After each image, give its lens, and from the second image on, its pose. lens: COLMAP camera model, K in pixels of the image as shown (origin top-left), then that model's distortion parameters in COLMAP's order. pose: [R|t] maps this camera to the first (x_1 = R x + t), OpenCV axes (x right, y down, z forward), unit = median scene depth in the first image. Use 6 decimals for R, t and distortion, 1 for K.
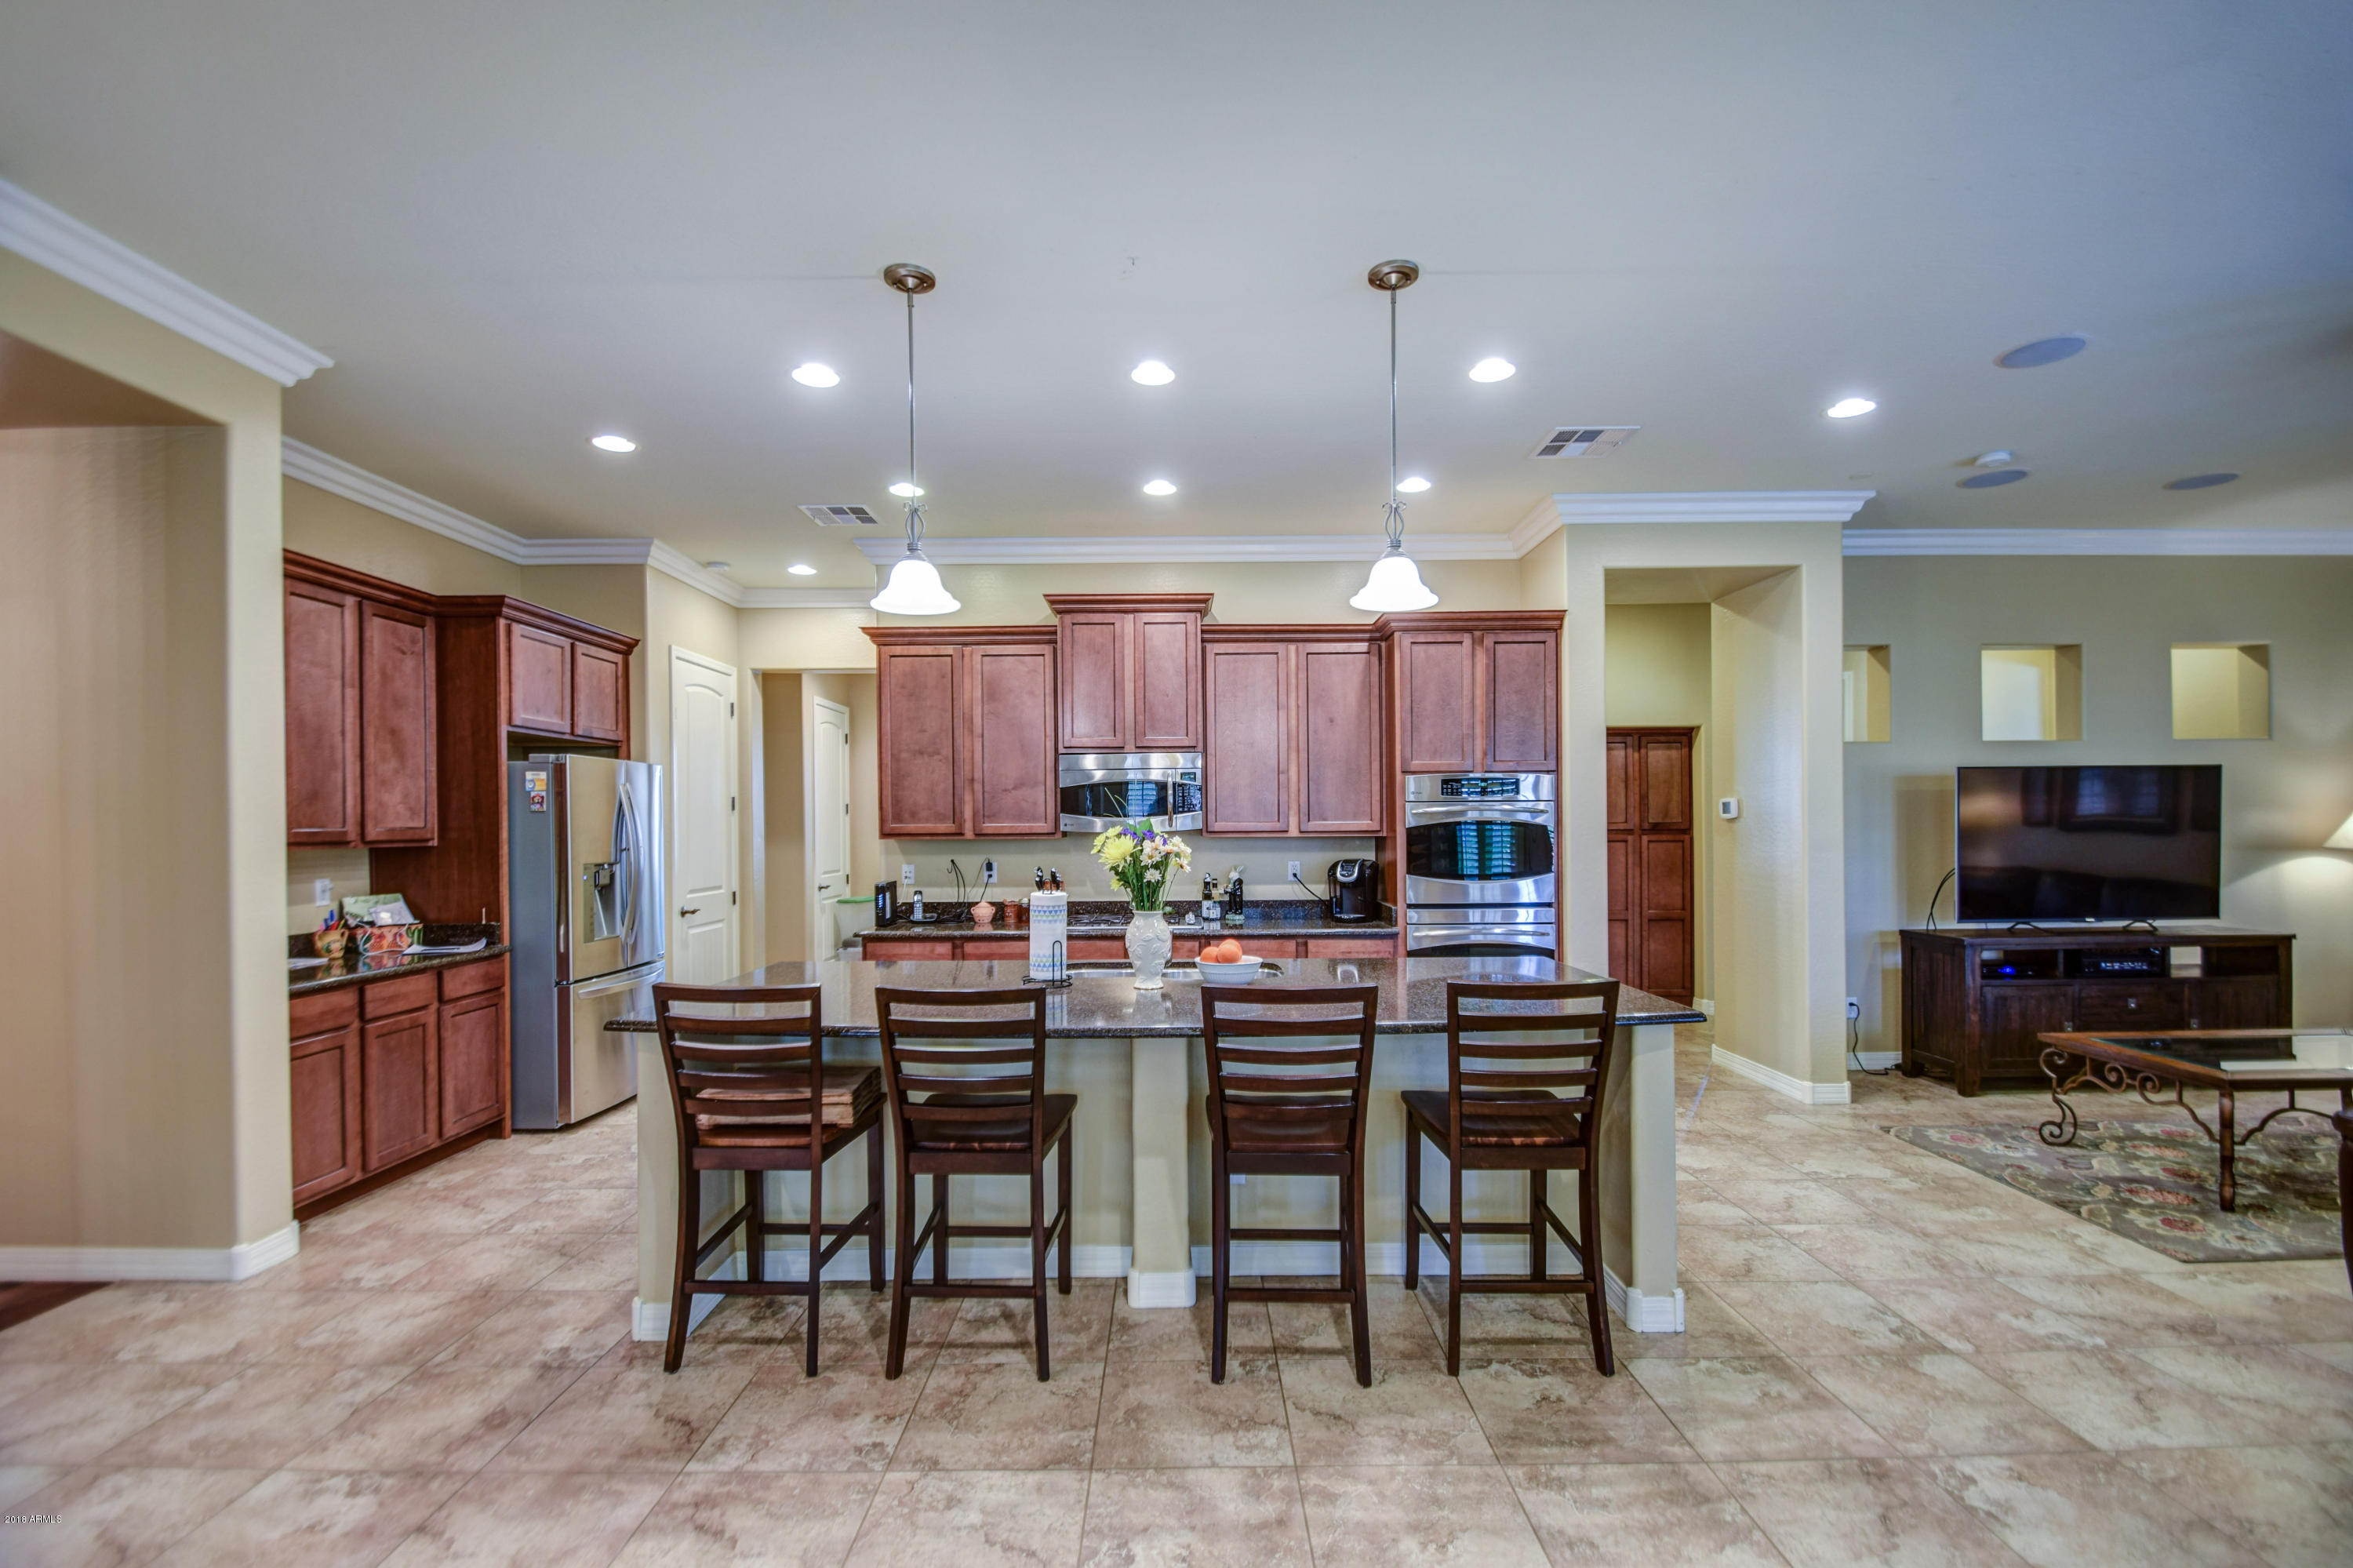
lens RADIAL K [[997.2, 0, 1207.8], [0, 997.2, 831.1], [0, 0, 1]] dist [0.010038, -0.012677]
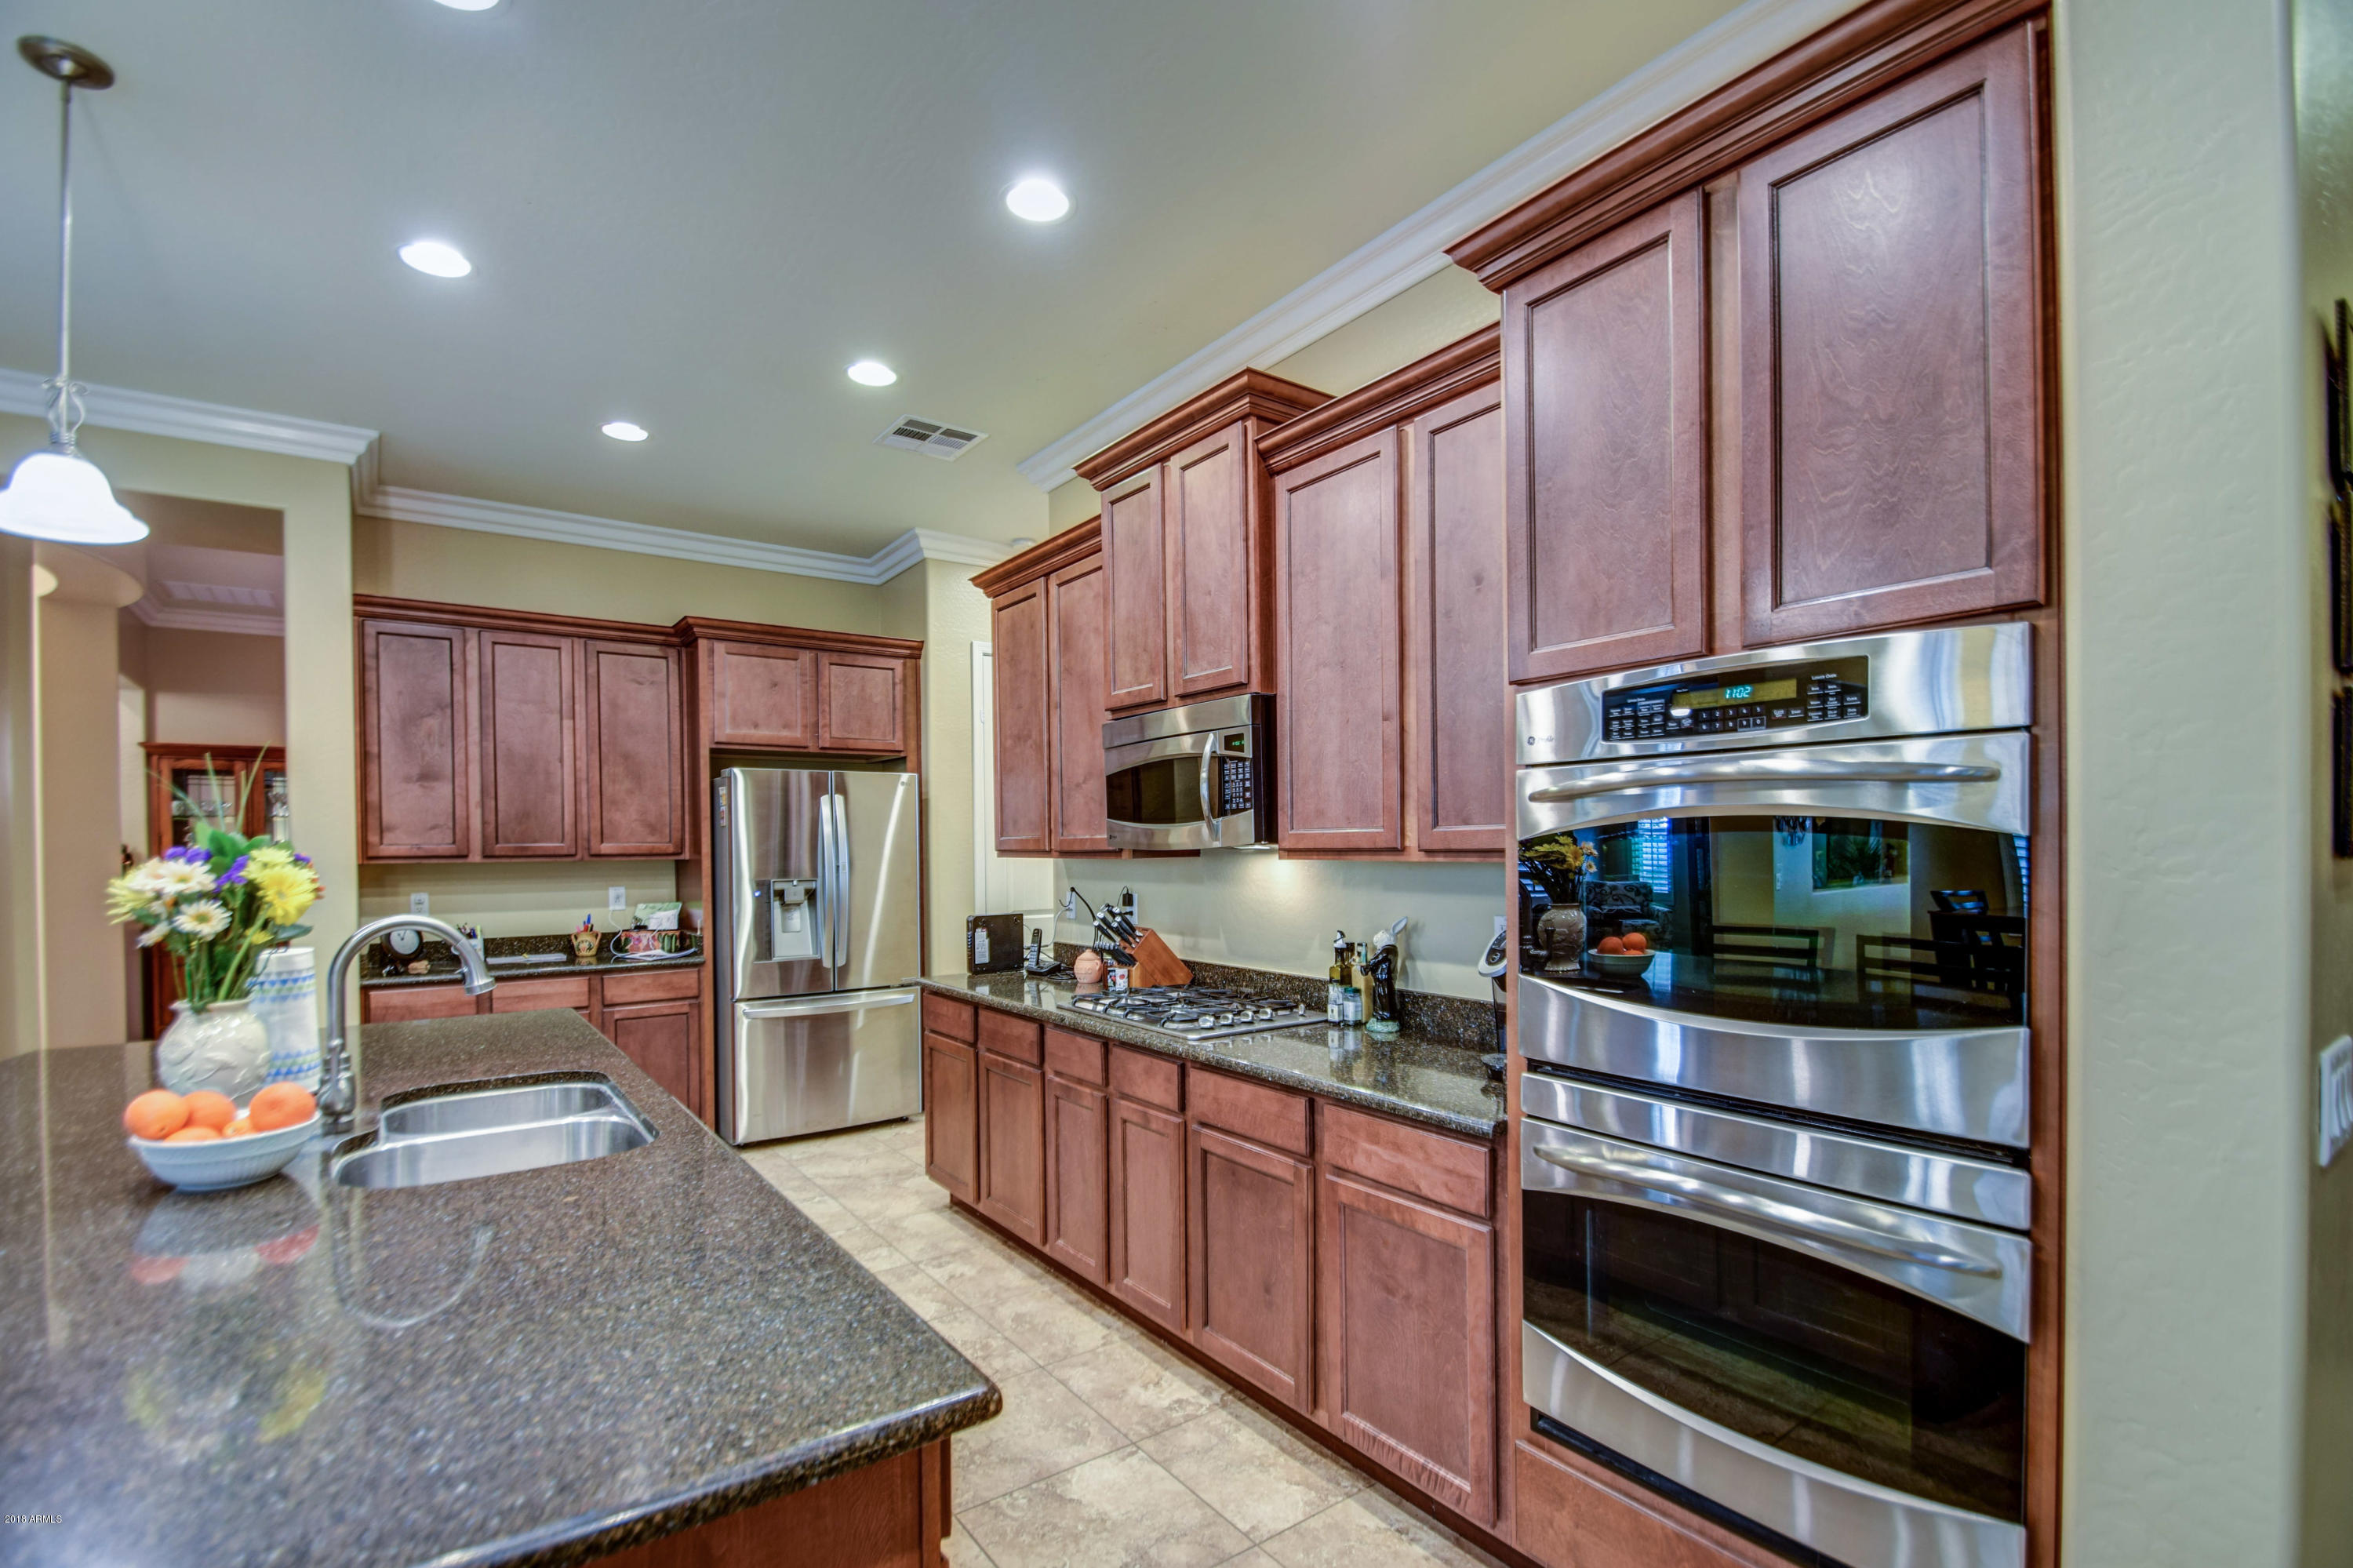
lens RADIAL K [[1099.2, 0, 1184.4], [0, 1099.2, 857.6], [0, 0, 1]] dist [0.009927, -0.000159]
pose [[0.566325, 0.011387, -0.824104, 0.437411], [0.001759, 0.999886, 0.015024, -0.003529], [0.824180, -0.009958, 0.566240, 0.660315]]
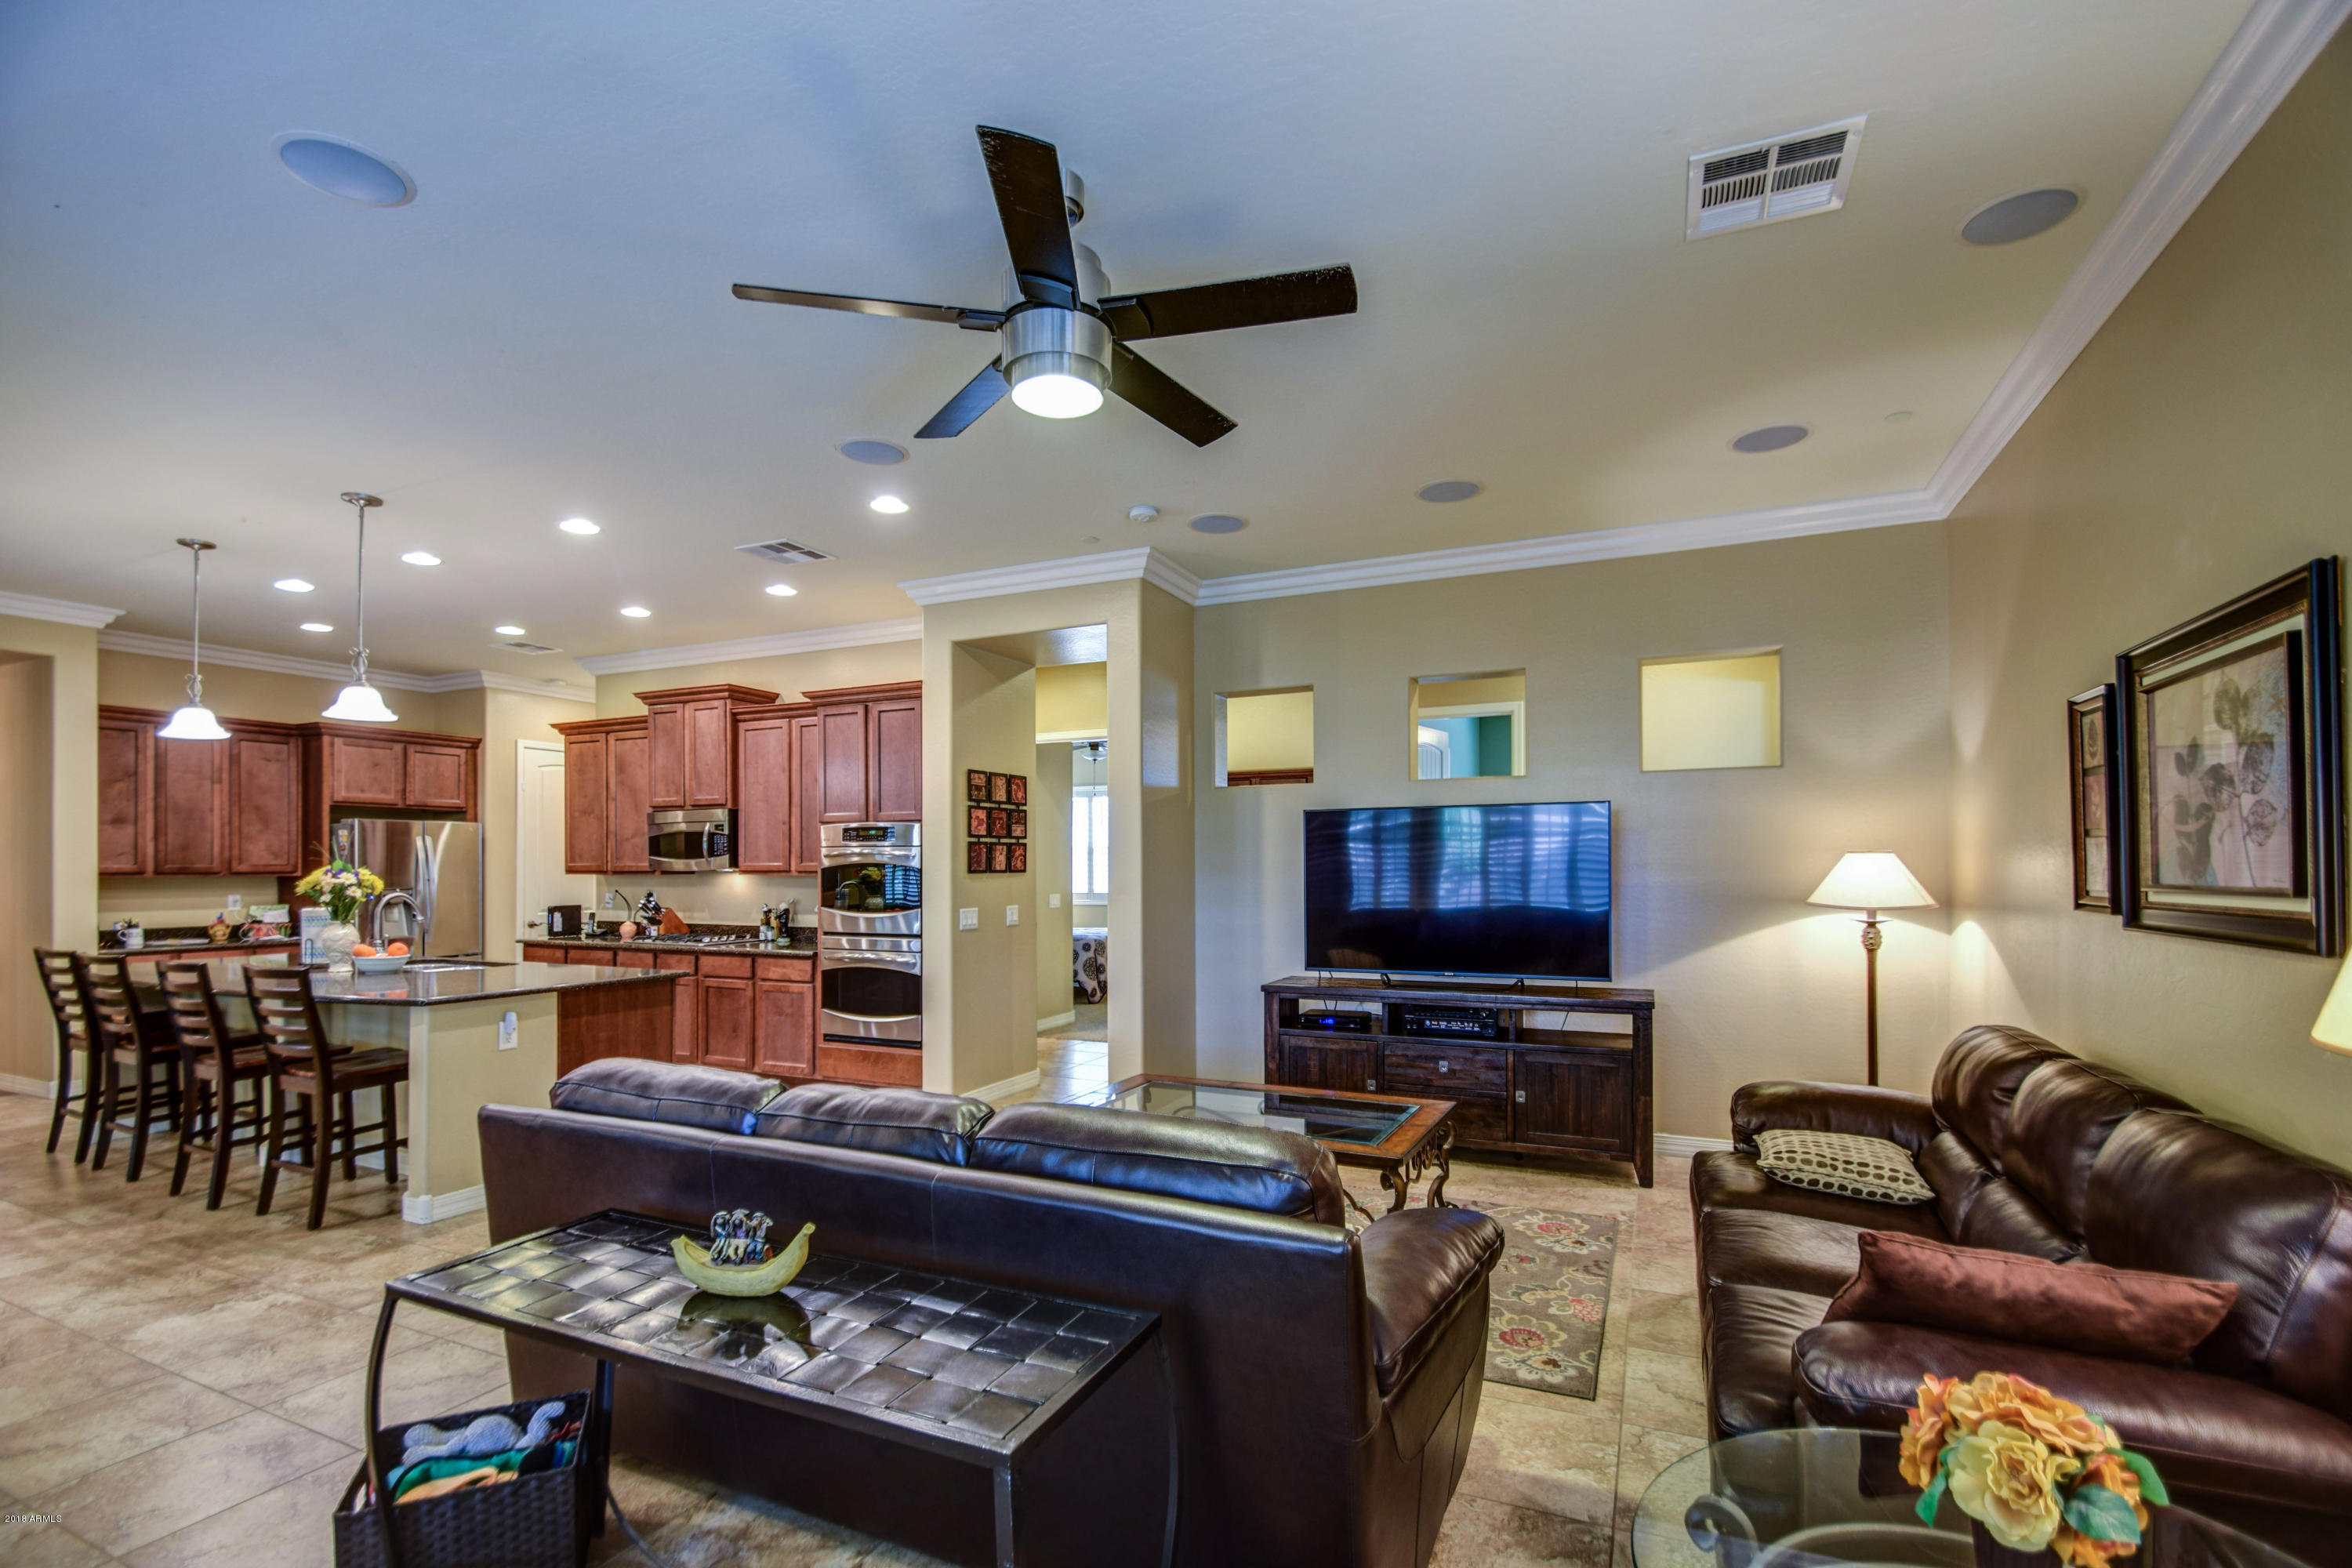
lens RADIAL K [[1030.2, 0, 1212.8], [0, 1030.2, 853.6], [0, 0, 1]] dist [0.002166, 0.000189]
pose [[0.914331, 0.000392, -0.404966, 1.098716], [-0.006210, 0.999896, -0.013054, -0.007866], [0.404919, 0.014450, 0.914238, 0.050459]]
